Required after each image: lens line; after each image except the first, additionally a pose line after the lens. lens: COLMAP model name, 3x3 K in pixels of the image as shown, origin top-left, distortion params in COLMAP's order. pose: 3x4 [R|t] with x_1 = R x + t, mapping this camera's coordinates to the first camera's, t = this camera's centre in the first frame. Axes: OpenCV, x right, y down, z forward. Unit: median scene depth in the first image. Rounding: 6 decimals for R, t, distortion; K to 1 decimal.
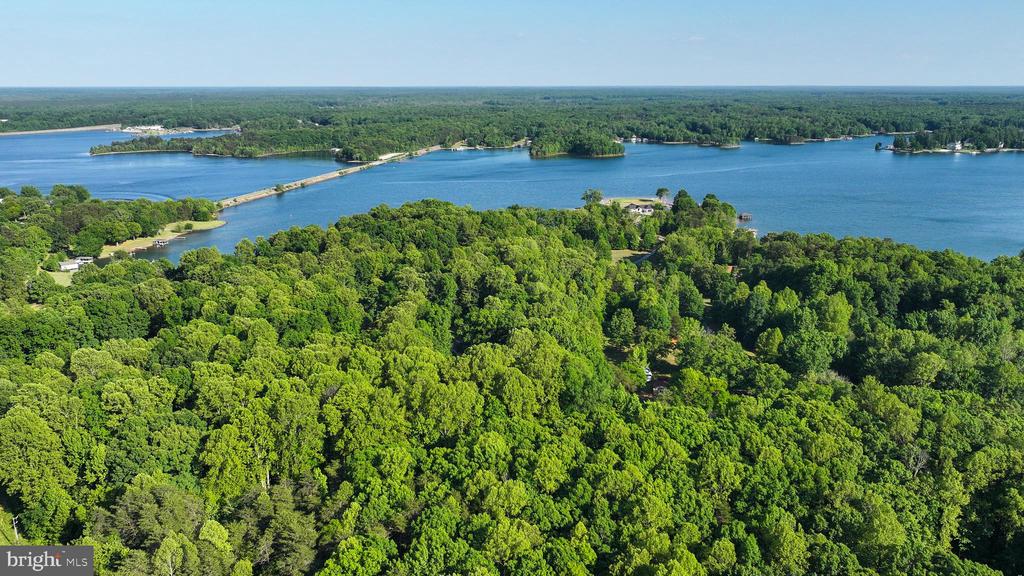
lens RADIAL K [[841.2, 0, 513.7], [0, 841.2, 283.1], [0, 0, 1]] dist [0.006595, -0.003056]
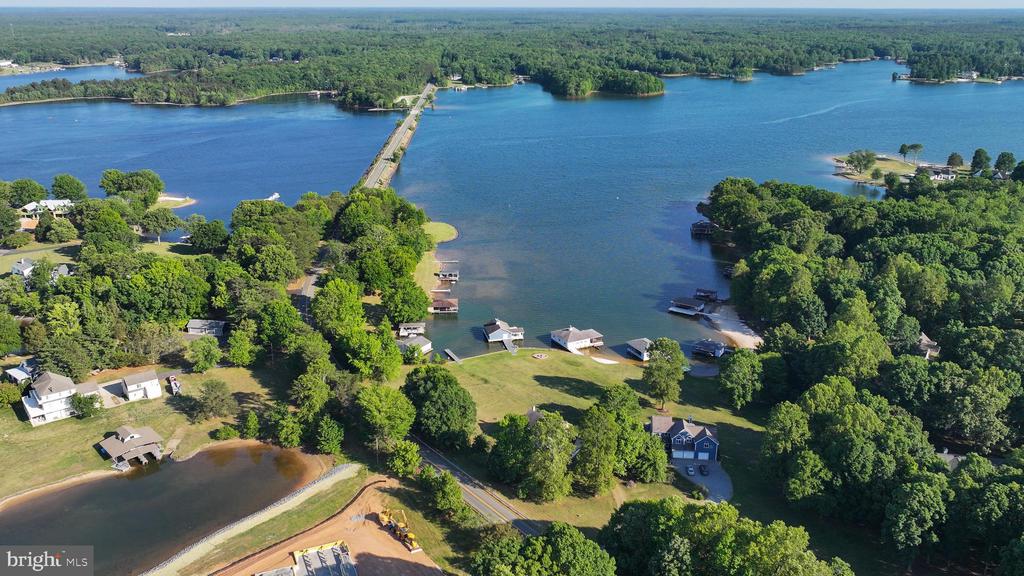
lens RADIAL K [[841.2, 0, 510.2], [0, 841.2, 293.6], [0, 0, 1]] dist [0.006595, -0.003056]
pose [[0.973072, -0.072964, 0.218649, -0.317042], [0.051145, 0.993278, 0.103843, -0.060968], [-0.224756, -0.089864, 0.970262, 0.237445]]
